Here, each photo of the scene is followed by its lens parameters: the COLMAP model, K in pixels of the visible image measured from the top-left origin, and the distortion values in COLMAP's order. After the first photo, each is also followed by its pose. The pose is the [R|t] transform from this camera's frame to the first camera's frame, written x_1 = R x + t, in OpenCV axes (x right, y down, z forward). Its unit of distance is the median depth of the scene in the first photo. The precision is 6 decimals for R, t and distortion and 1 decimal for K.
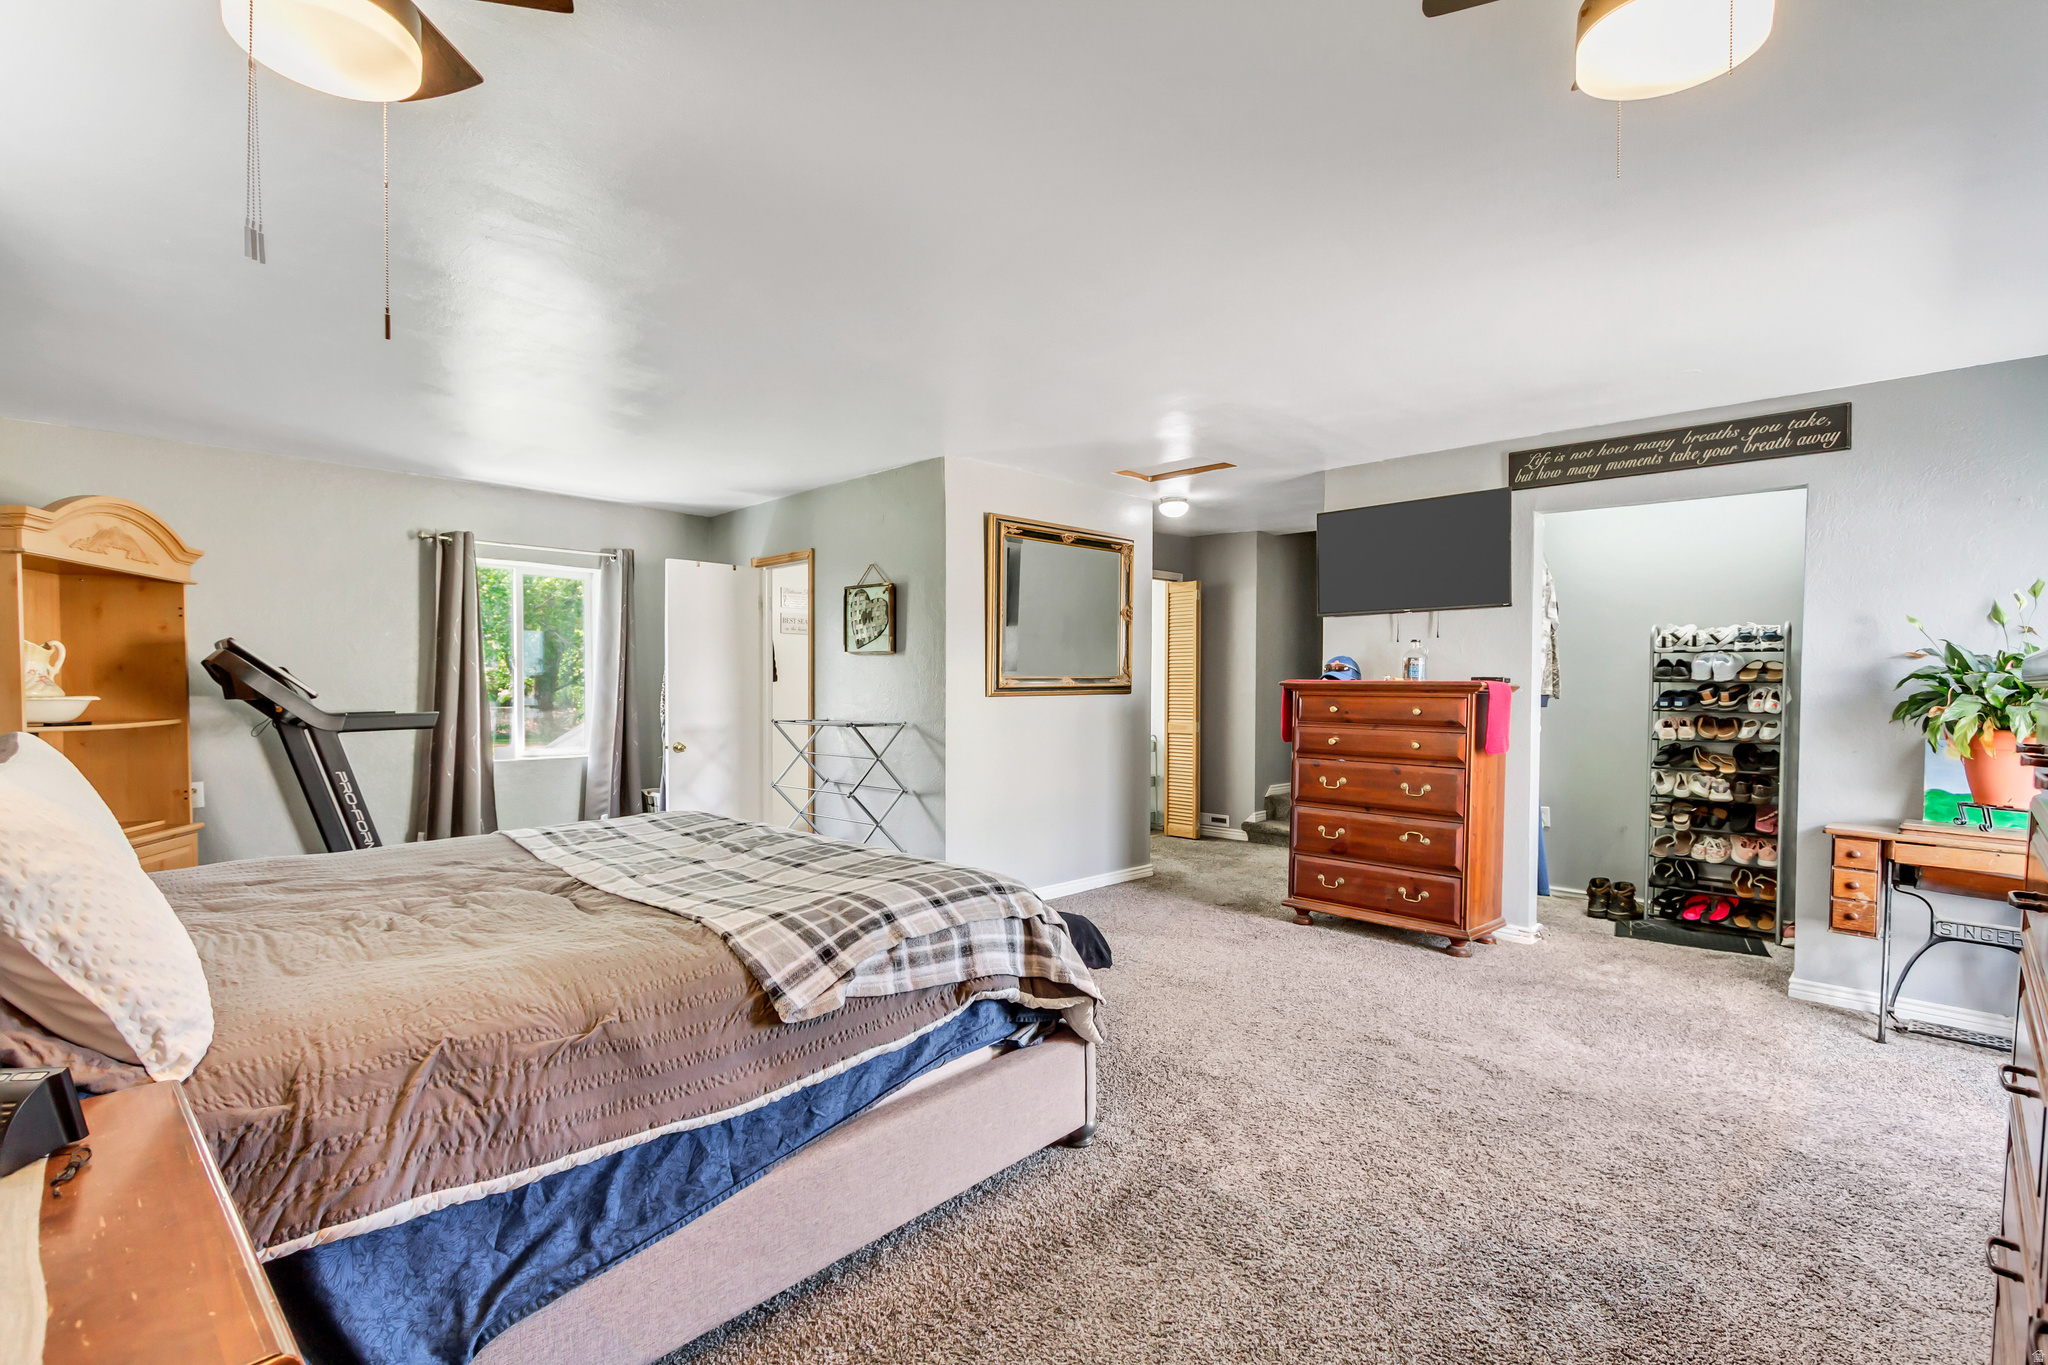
lens RADIAL K [[937.4, 0, 1021.0], [0, 937.4, 679.8], [0, 0, 1]] dist [0.002290, 0.000032]
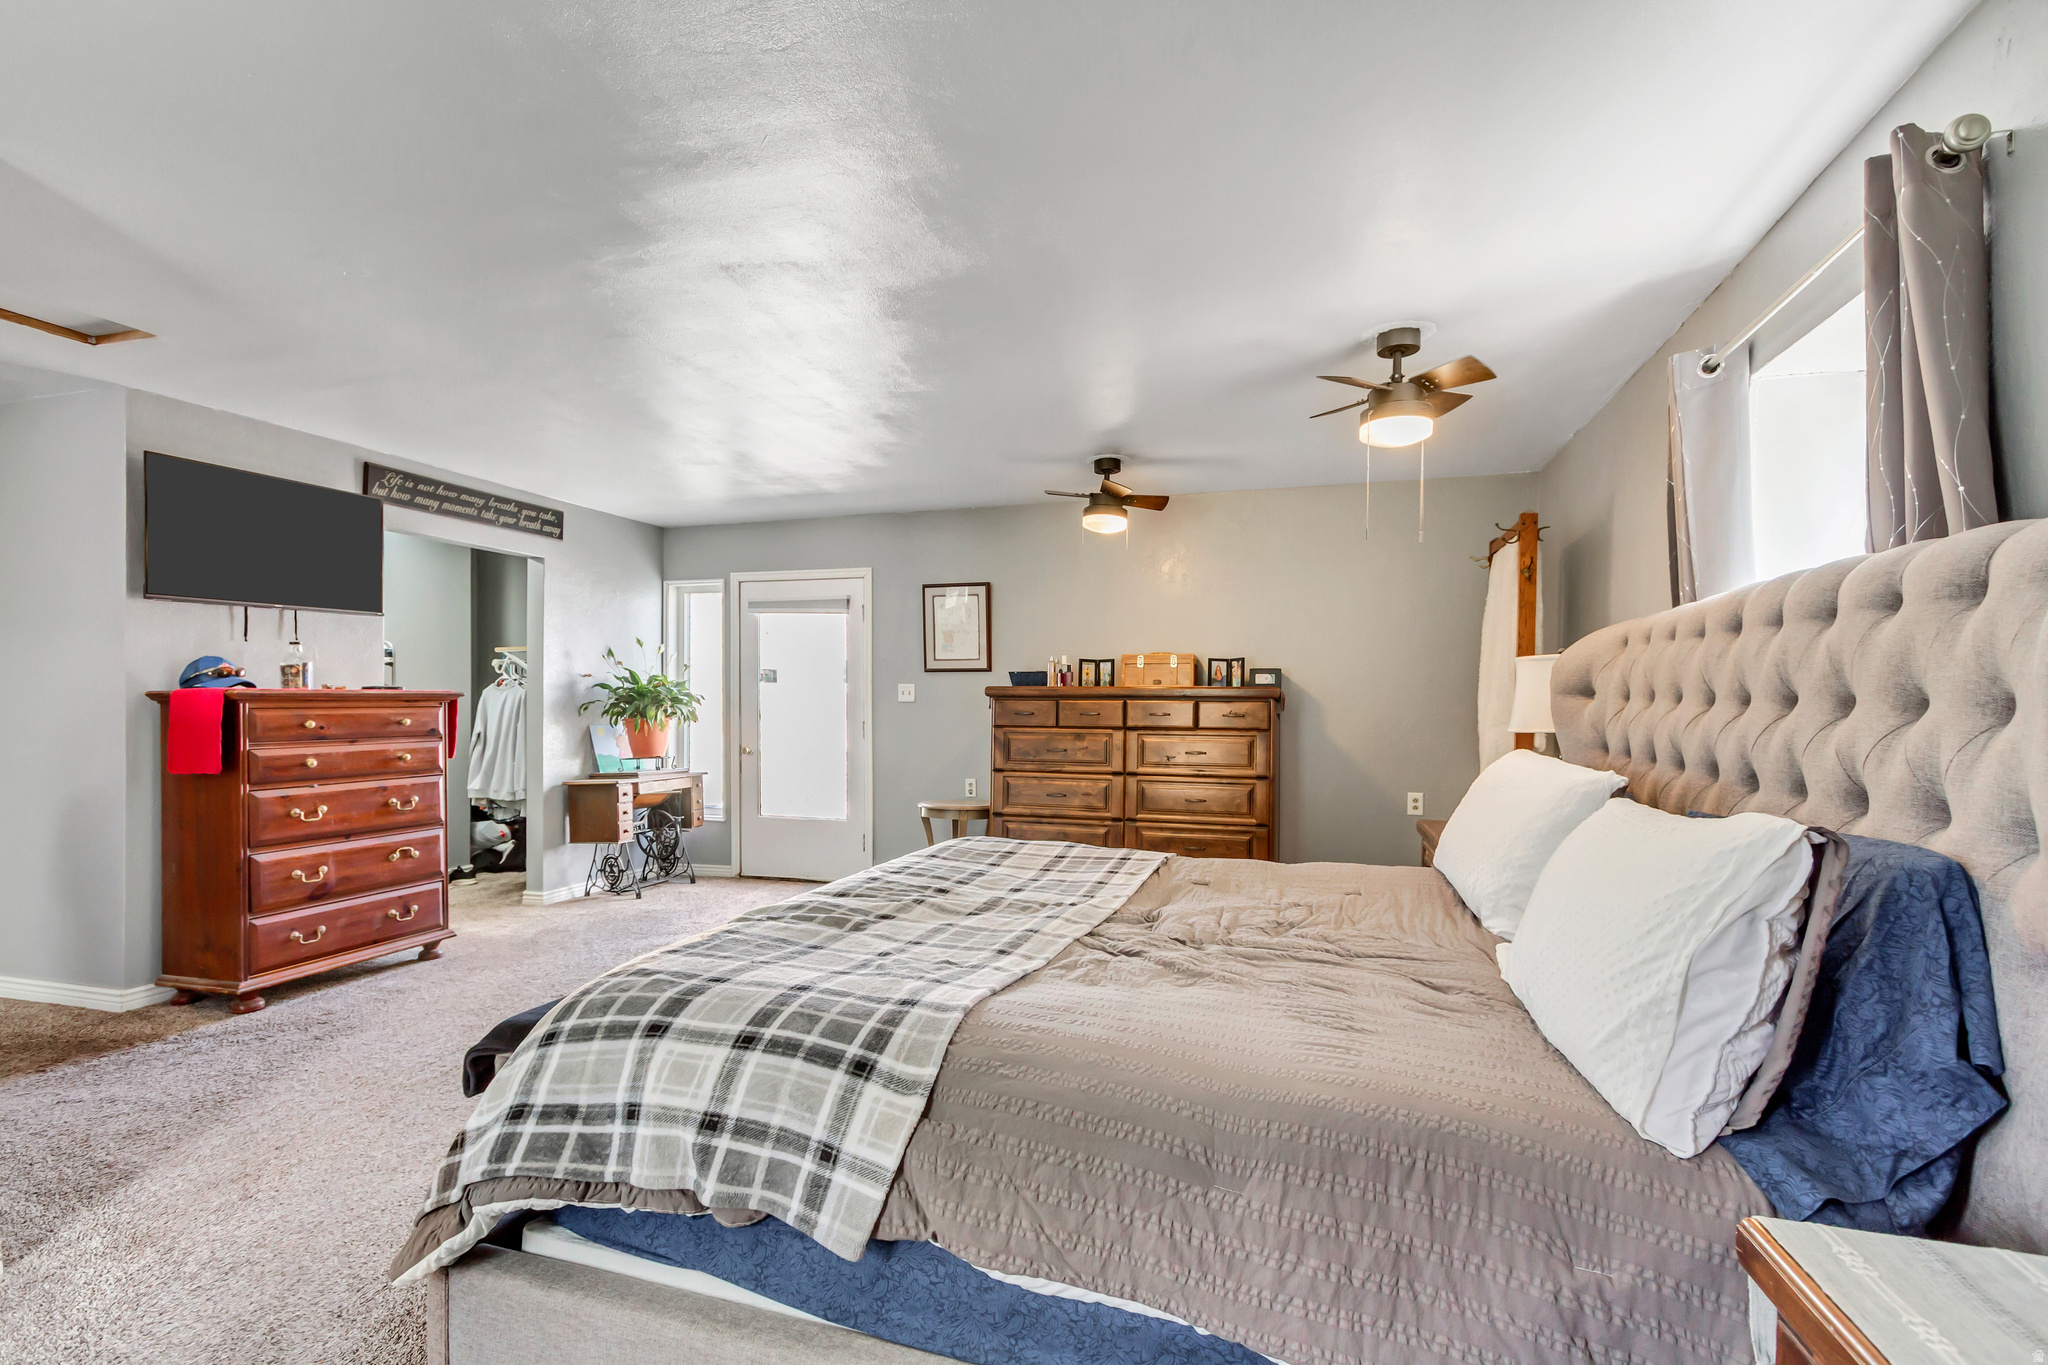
lens RADIAL K [[966.4, 0, 1025.0], [0, 966.4, 678.6], [0, 0, 1]] dist [0.029973, -0.019888]
pose [[-0.450158, 0.010468, 0.892888, -0.770708], [-0.007660, 0.999849, -0.015584, -0.000036], [-0.892916, -0.013855, -0.450010, 0.896399]]
